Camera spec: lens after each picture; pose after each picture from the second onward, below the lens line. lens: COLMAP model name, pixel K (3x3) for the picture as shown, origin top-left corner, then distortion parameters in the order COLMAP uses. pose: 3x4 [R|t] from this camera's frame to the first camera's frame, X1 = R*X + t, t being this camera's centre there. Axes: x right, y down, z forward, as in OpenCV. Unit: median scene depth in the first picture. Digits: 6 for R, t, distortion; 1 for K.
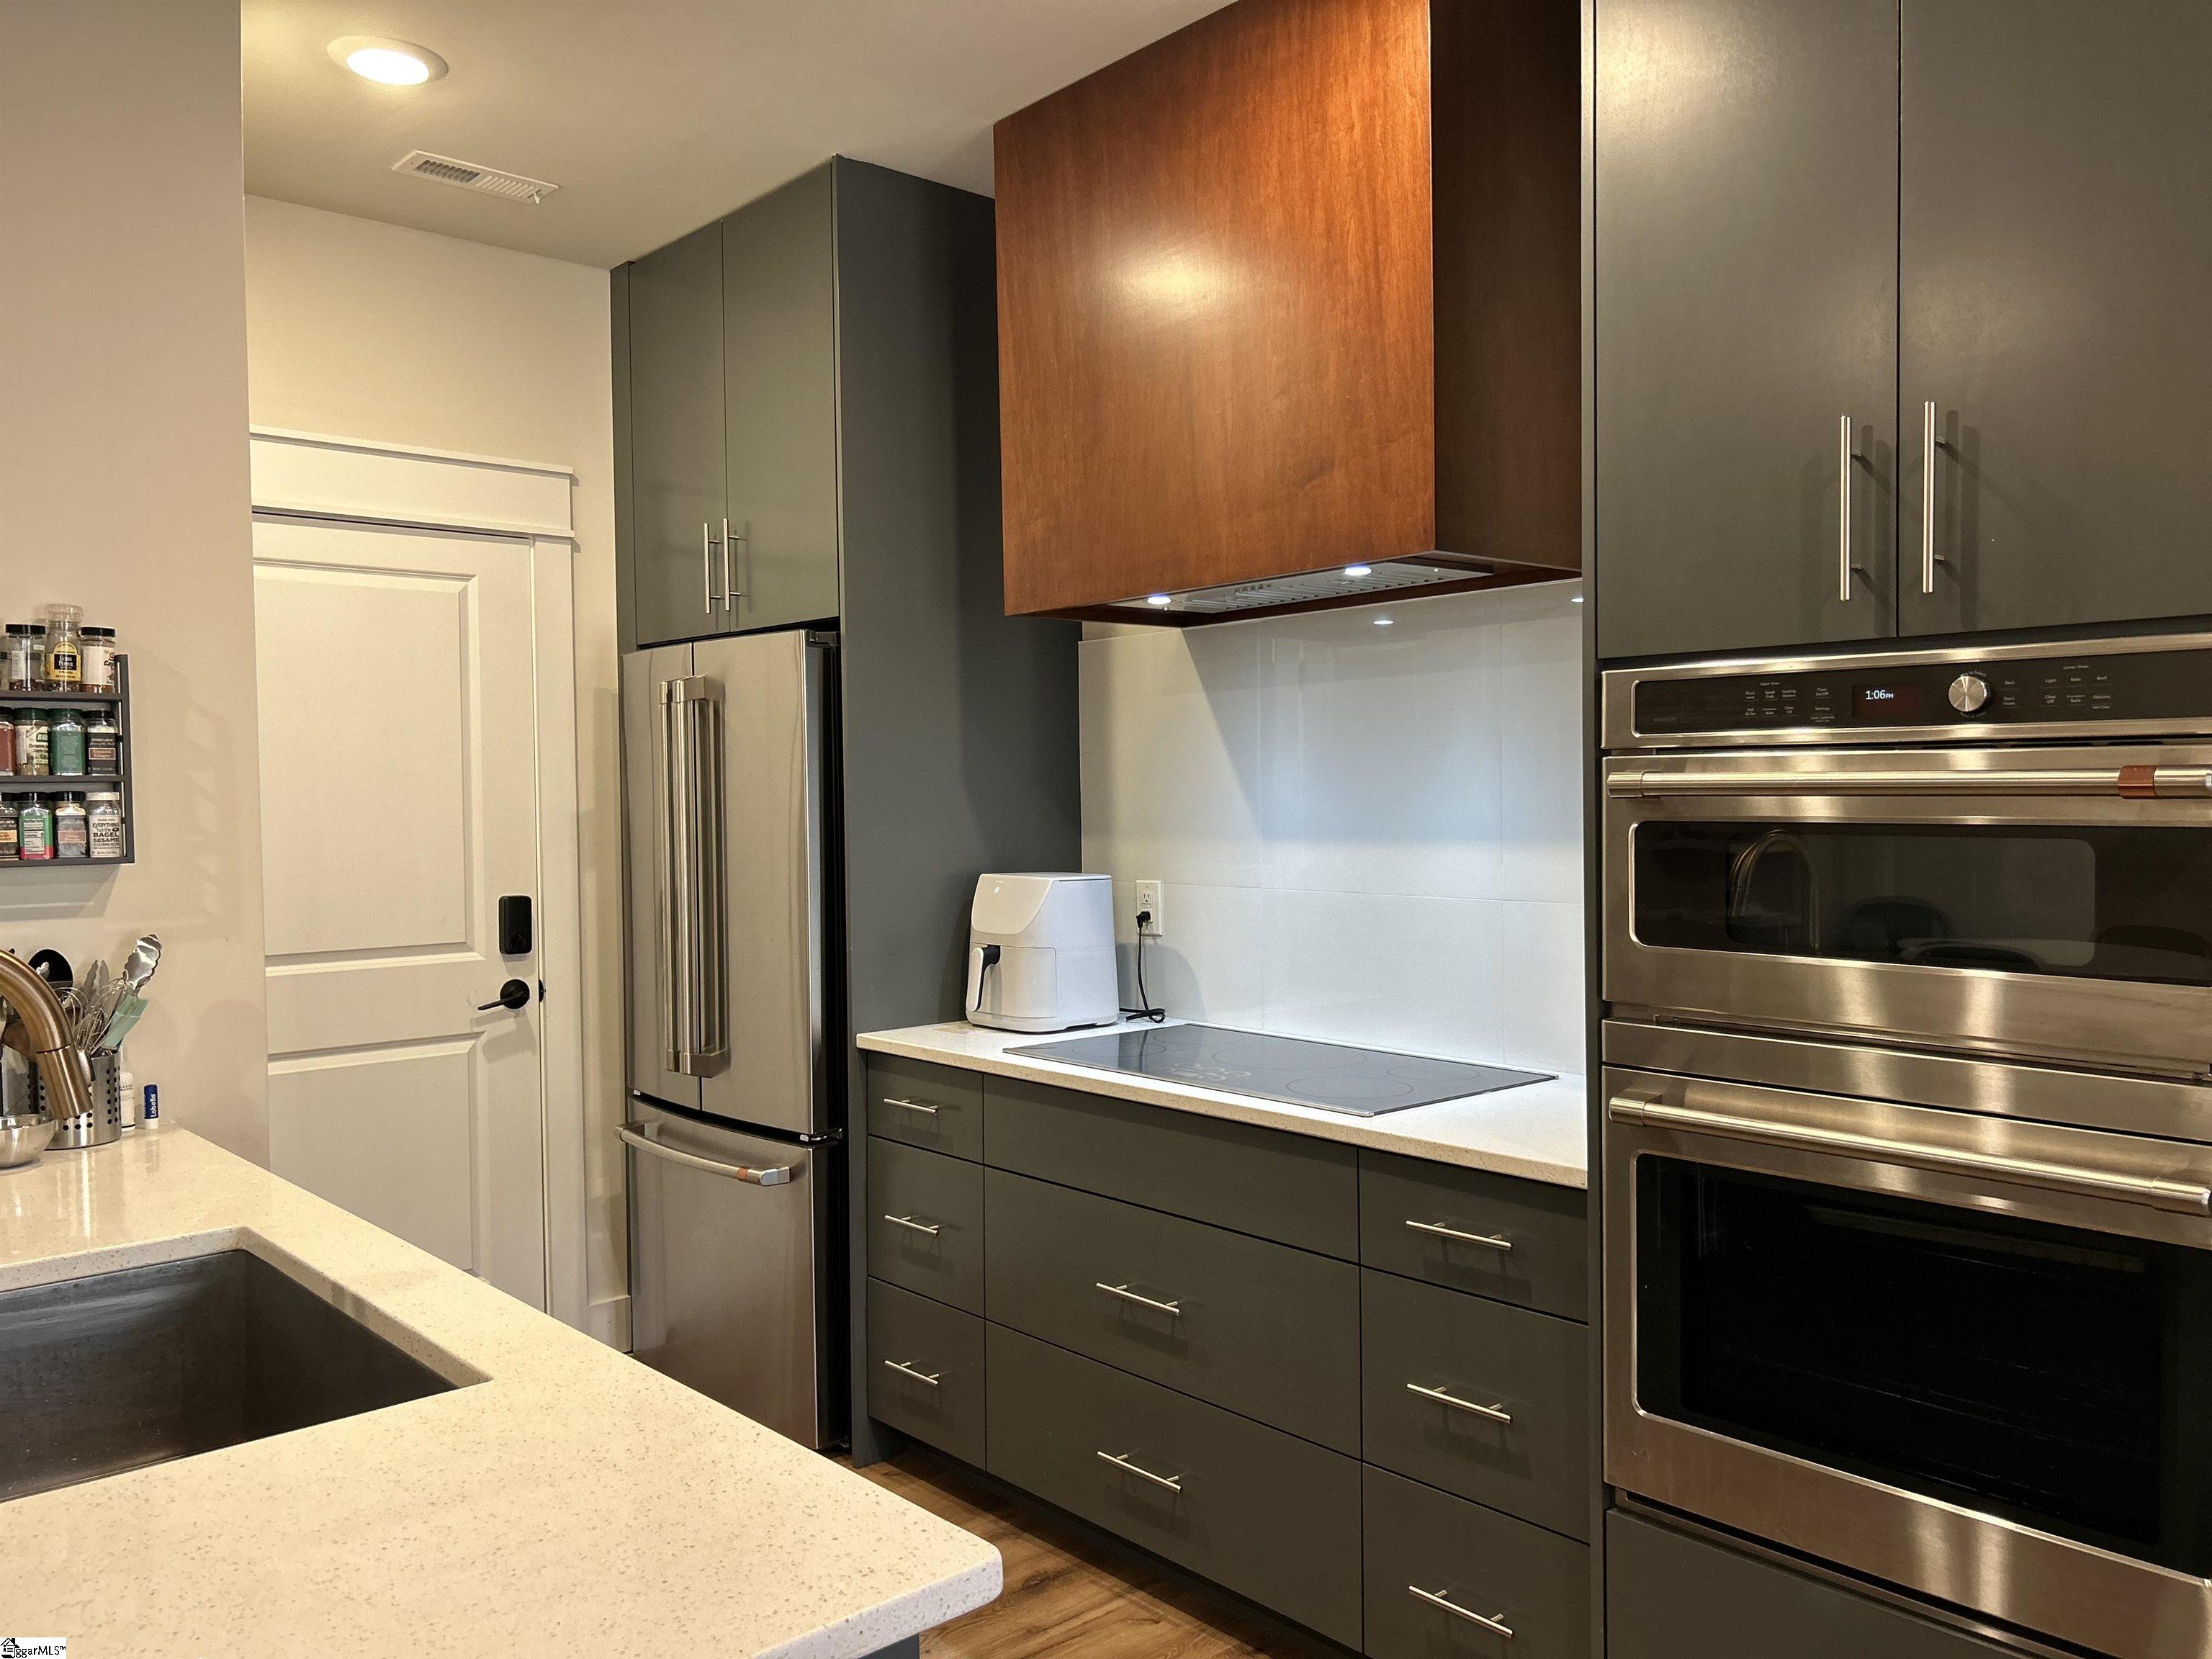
lens RADIAL K [[1698.2, 0, 1110.4], [0, 1698.2, 817.6], [0, 0, 1]] dist [-0.001252, -0.002391]
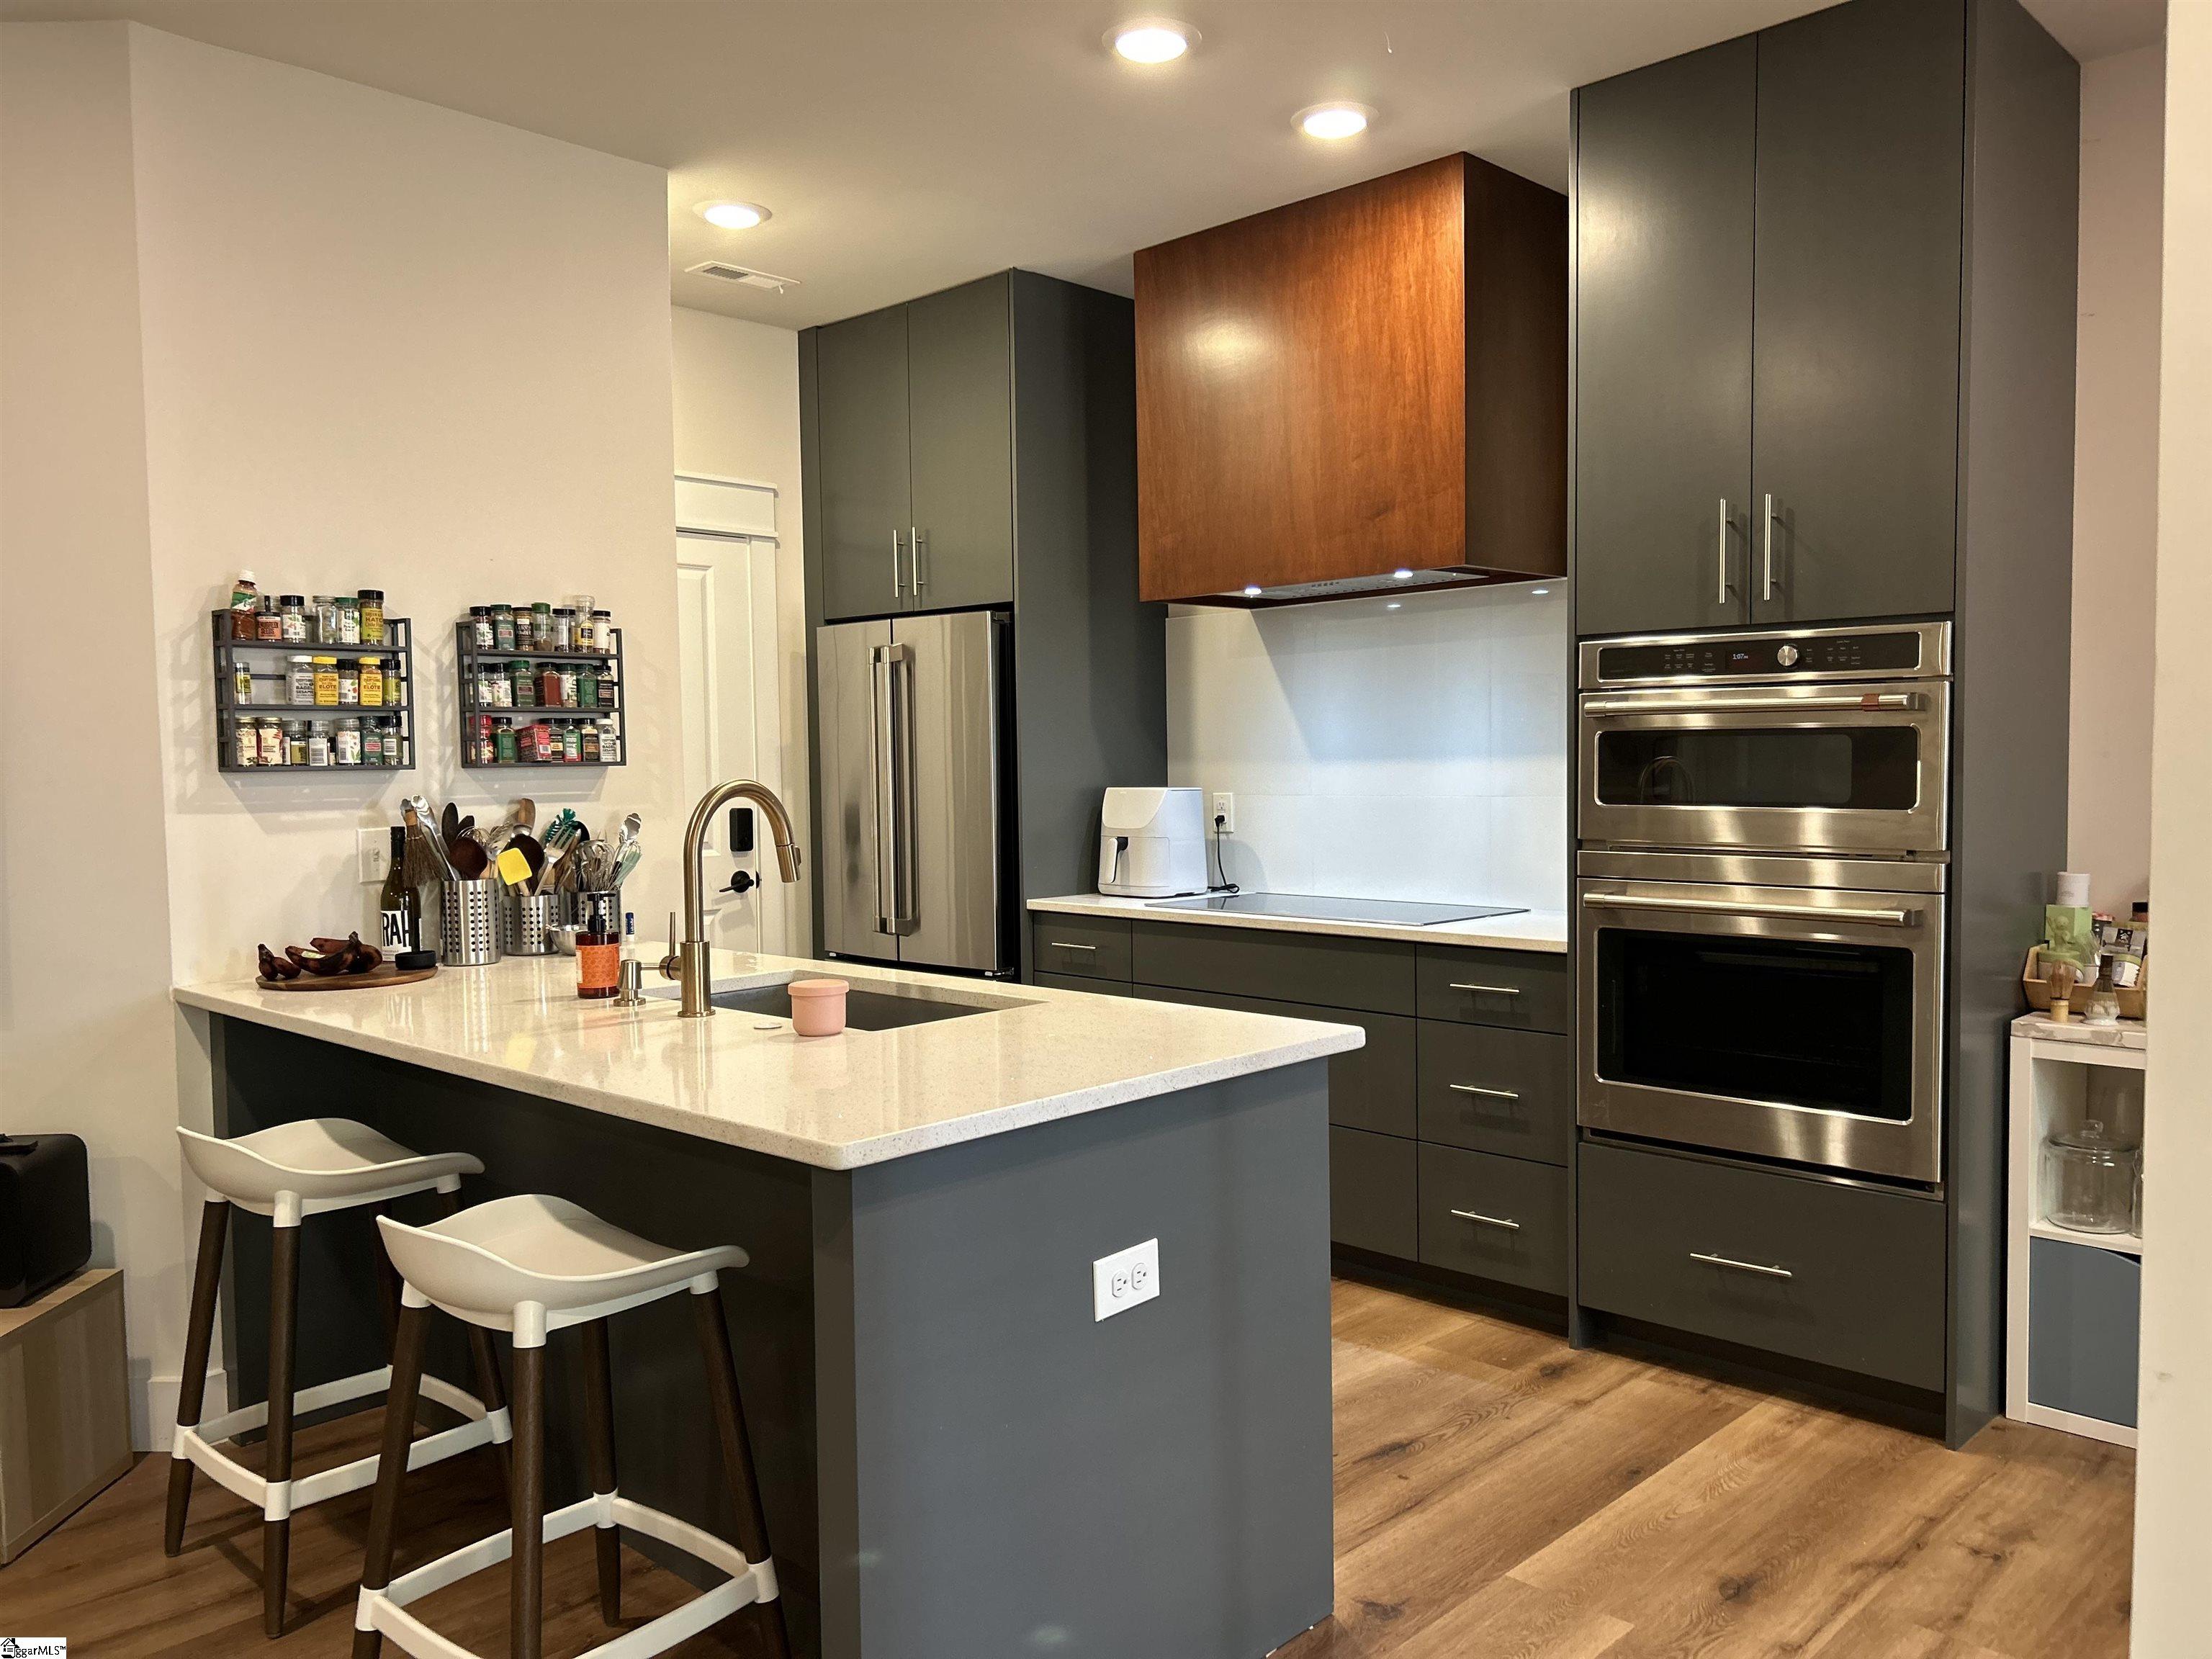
lens RADIAL K [[1698.2, 0, 1101.5], [0, 1698.2, 840.0], [0, 0, 1]] dist [-0.001252, -0.002391]
pose [[0.997644, -0.004483, 0.068454, -0.232730], [0.002291, 0.999483, 0.032066, 0.042216], [-0.068562, -0.031833, 0.997139, -0.506985]]
